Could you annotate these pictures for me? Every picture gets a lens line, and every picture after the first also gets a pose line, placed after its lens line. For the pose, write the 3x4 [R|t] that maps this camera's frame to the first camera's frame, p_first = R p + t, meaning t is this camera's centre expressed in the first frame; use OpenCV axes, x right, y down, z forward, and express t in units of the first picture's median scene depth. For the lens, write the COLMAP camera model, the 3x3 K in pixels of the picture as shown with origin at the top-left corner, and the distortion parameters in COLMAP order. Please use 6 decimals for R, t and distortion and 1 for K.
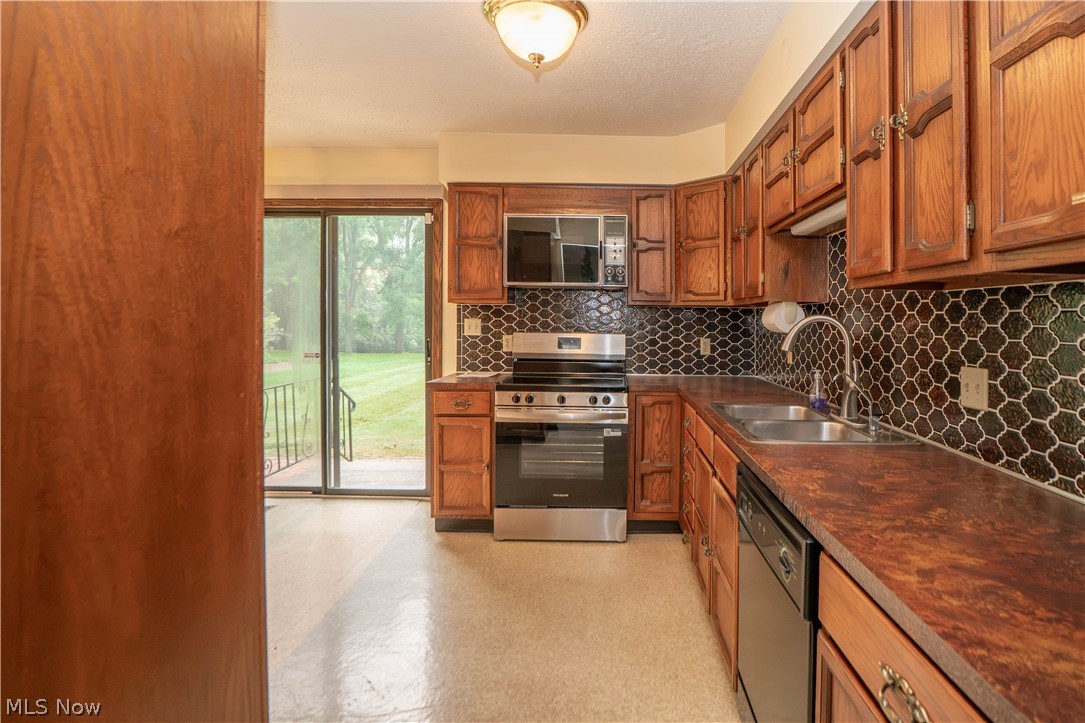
lens RADIAL K [[564.4, 0, 600.3], [0, 564.4, 327.2], [0, 0, 1]] dist [-0.000006, 0.000406]
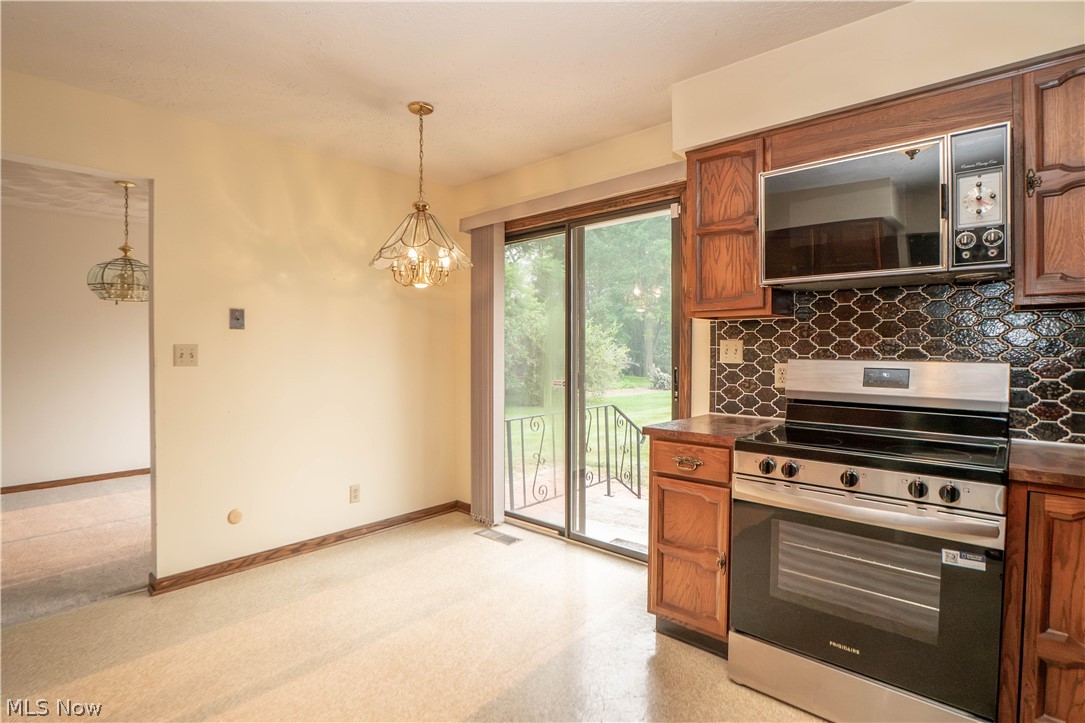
lens RADIAL K [[533.2, 0, 537.1], [0, 533.2, 363.2], [0, 0, 1]] dist [-0.023075, 0.002011]
pose [[0.748554, 0.008186, -0.663023, 0.040163], [-0.001260, 0.999940, 0.010924, 0.008130], [0.663073, -0.007342, 0.748519, 0.362748]]
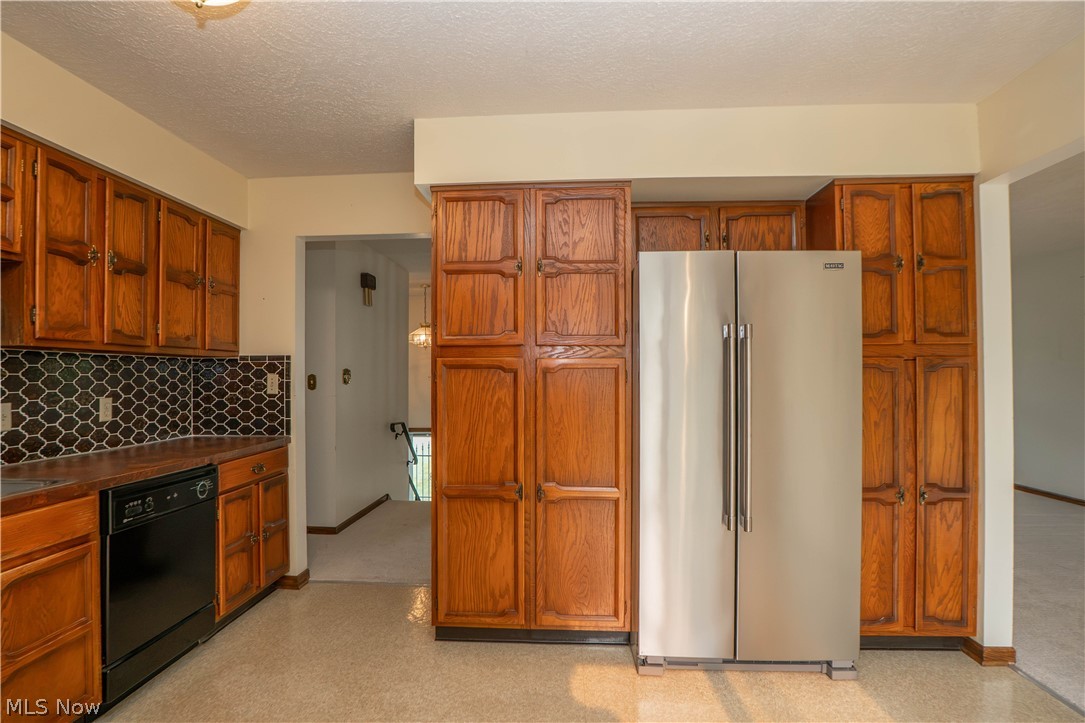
lens RADIAL K [[533.2, 0, 537.1], [0, 533.2, 363.2], [0, 0, 1]] dist [-0.023075, 0.002011]
pose [[-0.999016, 0.000300, 0.044360, -0.326899], [-0.000115, 0.999956, -0.009356, -0.008304], [-0.044361, -0.009352, -0.998972, 0.953985]]
